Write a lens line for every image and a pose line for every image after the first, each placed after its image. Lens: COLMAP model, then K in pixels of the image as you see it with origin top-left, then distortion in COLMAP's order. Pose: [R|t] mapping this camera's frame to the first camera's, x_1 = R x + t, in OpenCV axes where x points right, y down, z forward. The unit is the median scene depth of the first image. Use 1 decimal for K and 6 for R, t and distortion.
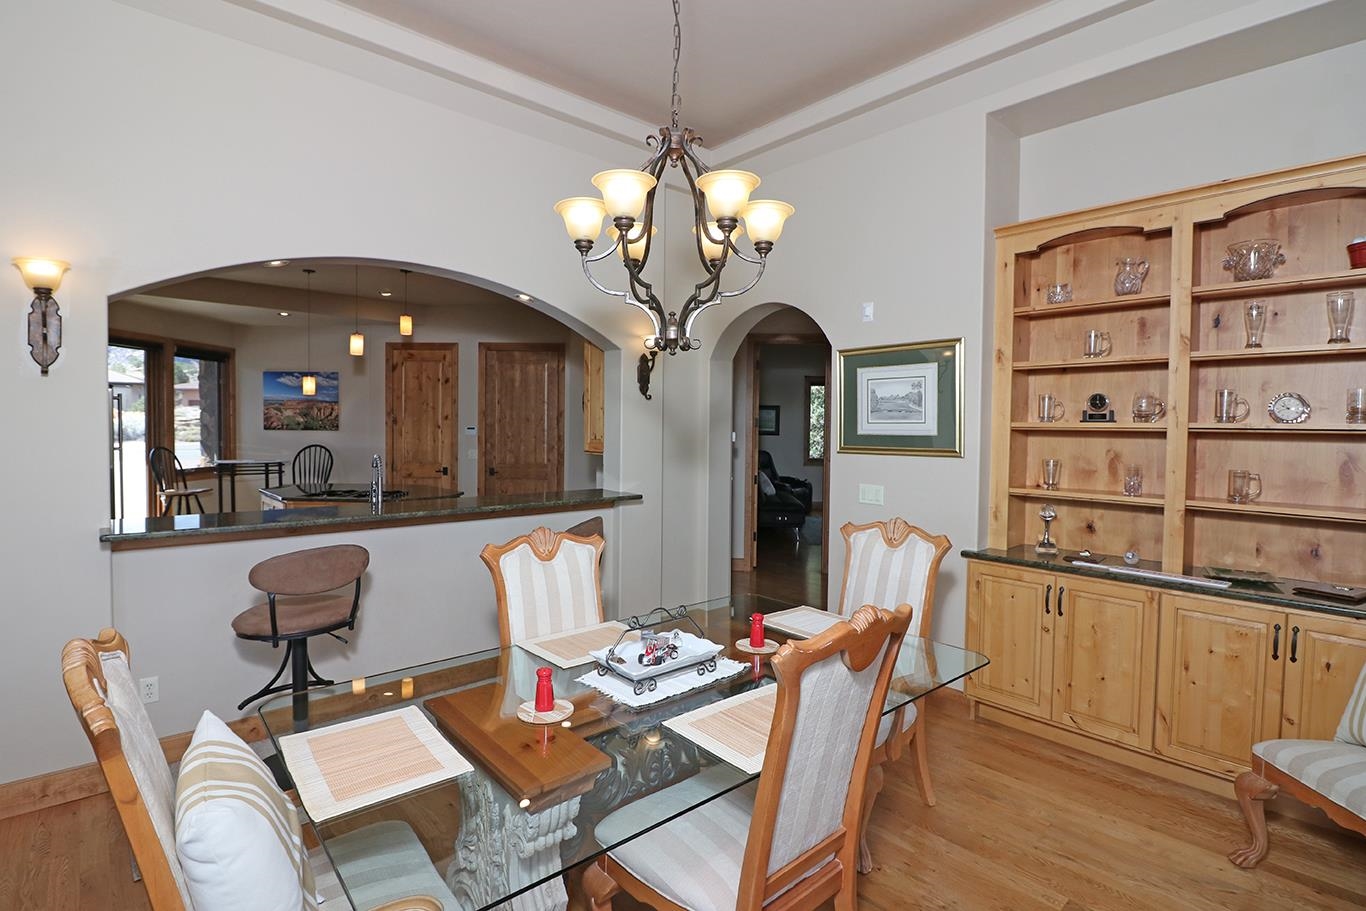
lens RADIAL K [[650.7, 0, 664.0], [0, 650.7, 443.0], [0, 0, 1]] dist [0.001148, -0.014101]
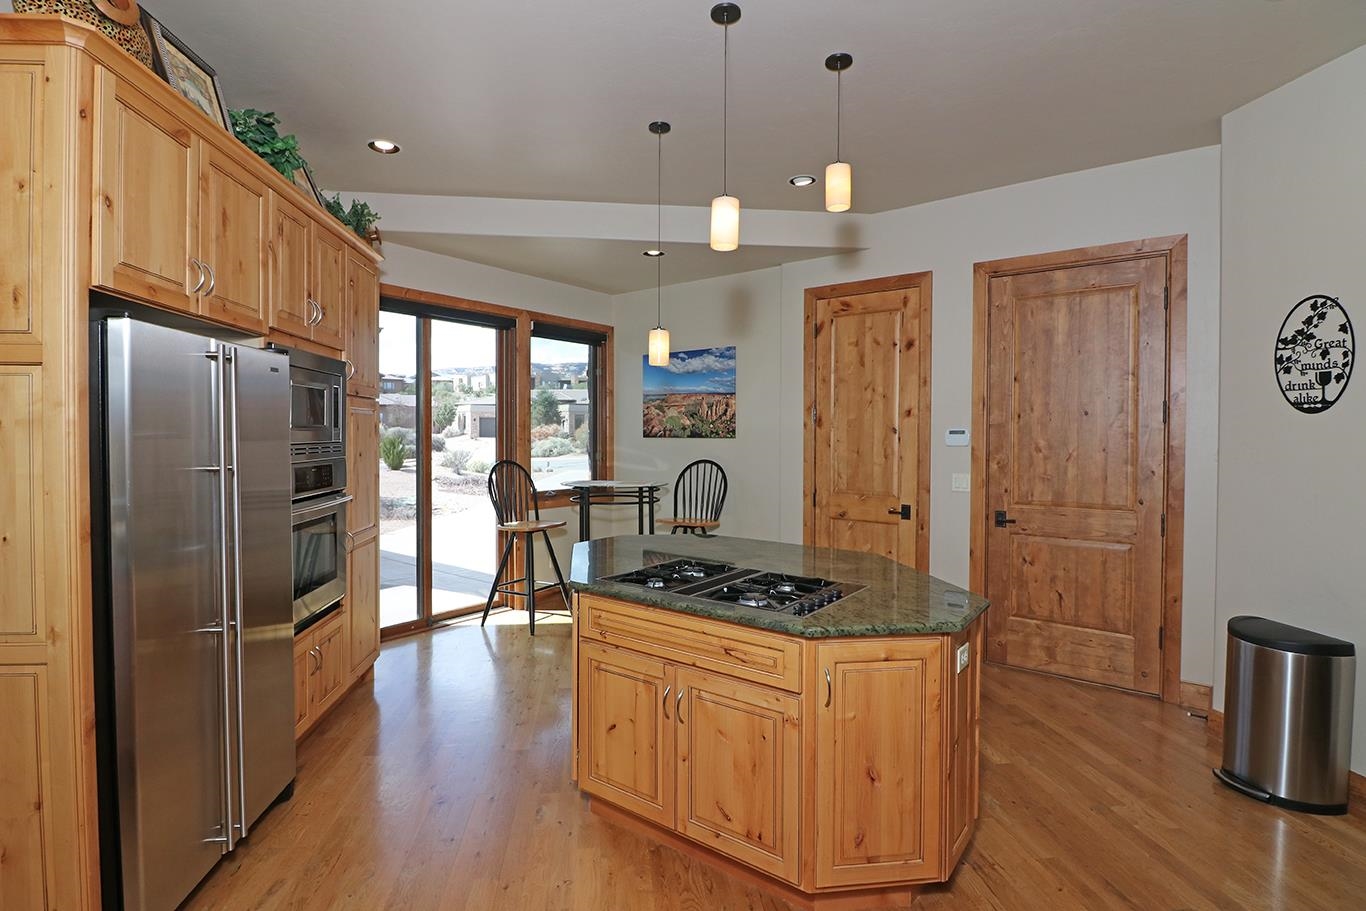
lens RADIAL K [[666.8, 0, 683.1], [0, 666.8, 443.1], [0, 0, 1]] dist [0.001699, -0.015651]
pose [[0.823261, -0.001291, -0.567661, -0.174711], [-0.010939, 0.999776, -0.018137, -0.001971], [0.567558, 0.021141, 0.823062, 0.440189]]
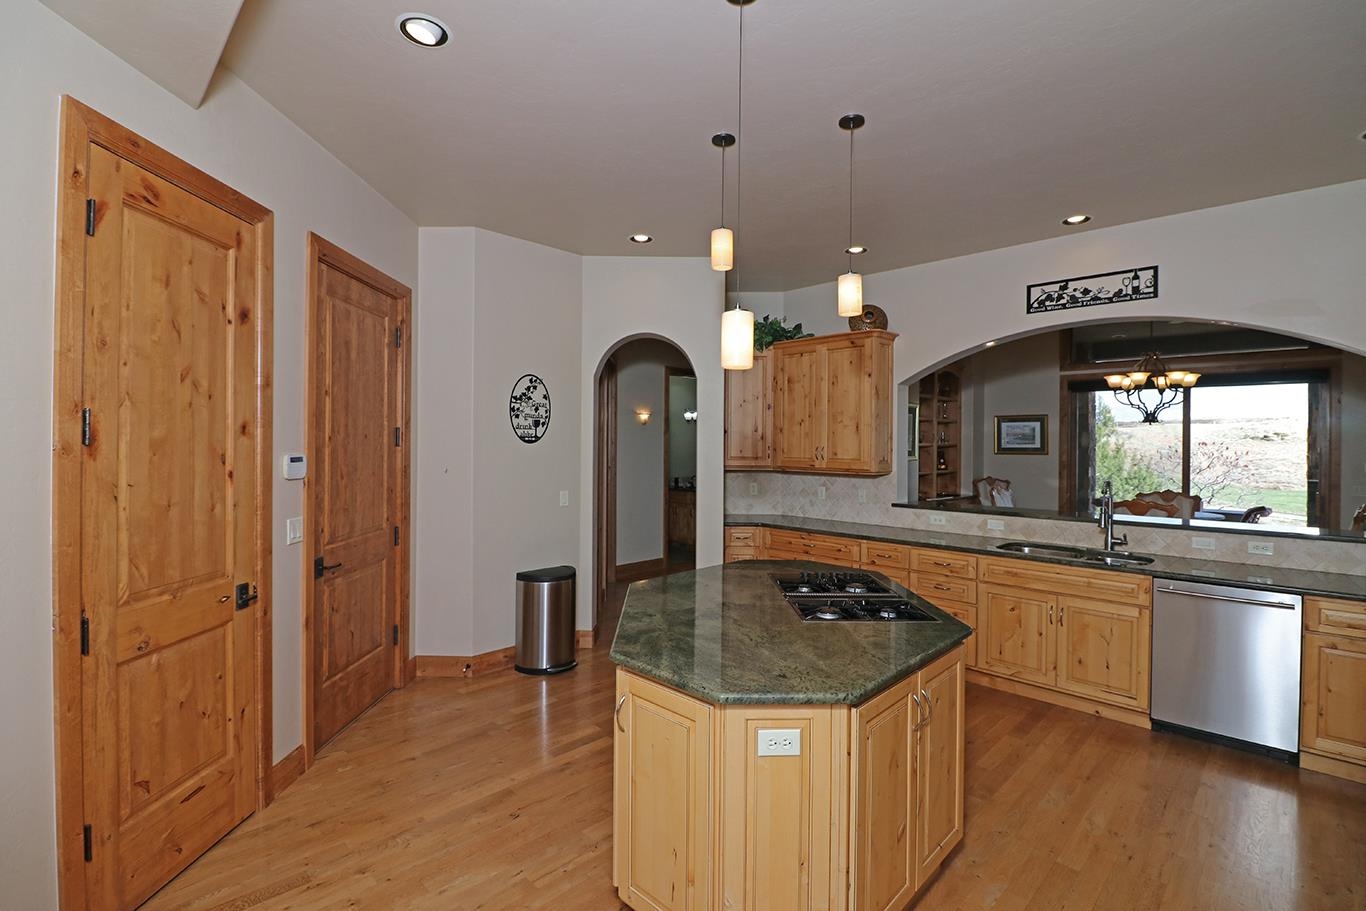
lens RADIAL K [[628.8, 0, 679.7], [0, 628.8, 443.7], [0, 0, 1]] dist [0.000940, -0.013268]
pose [[-0.064272, -0.013659, 0.997839, -0.657009], [0.022086, 0.999642, 0.015106, -0.031785], [-0.997688, 0.023009, -0.063947, 0.804235]]
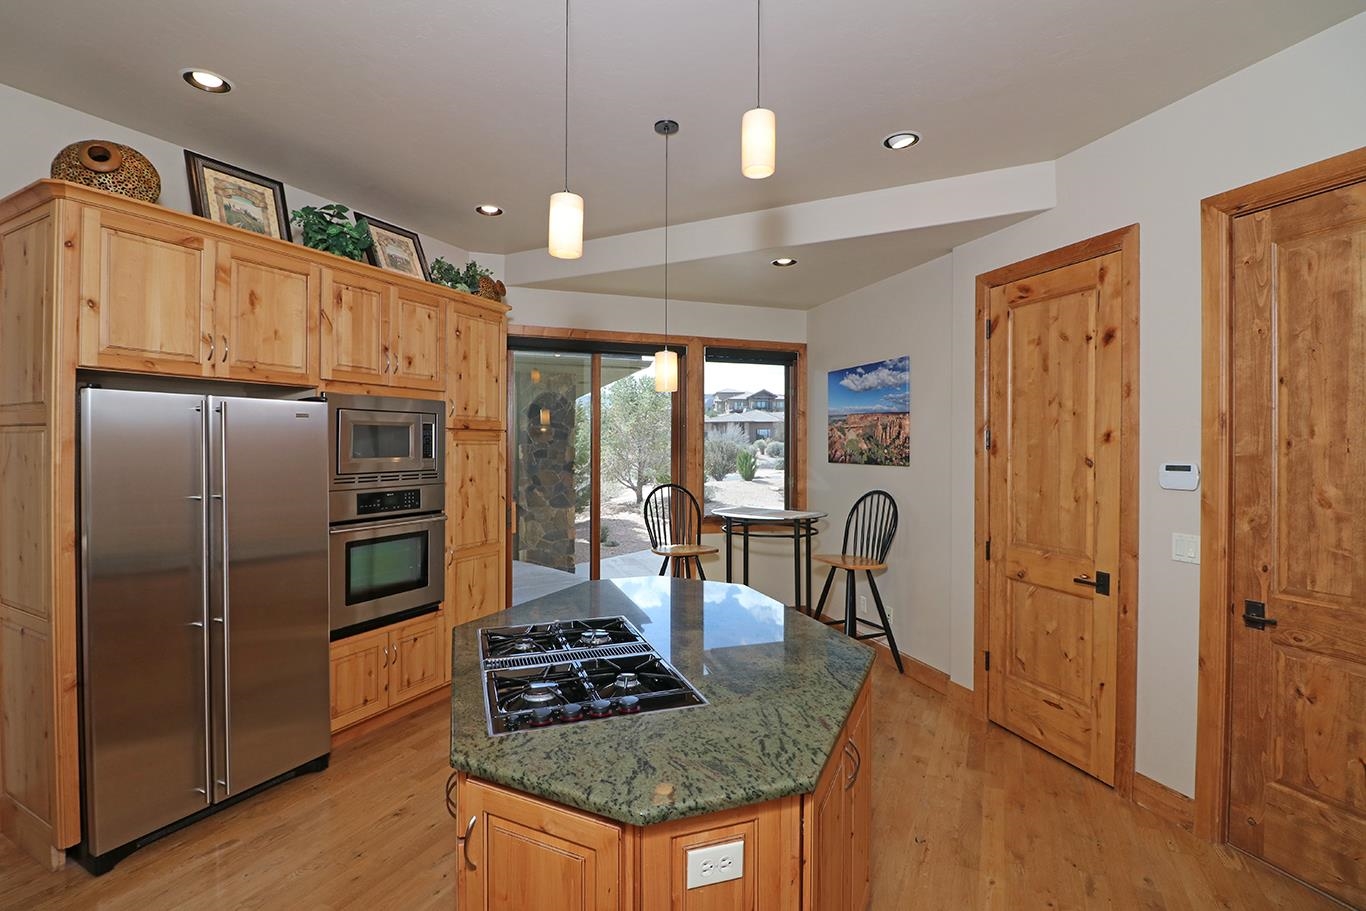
lens RADIAL K [[628.8, 0, 679.7], [0, 628.8, 443.7], [0, 0, 1]] dist [0.000940, -0.013268]
pose [[0.374459, -0.012968, -0.927153, -0.097789], [-0.027607, 0.999303, -0.025127, -0.019856], [0.926832, 0.035005, 0.373840, 0.645763]]
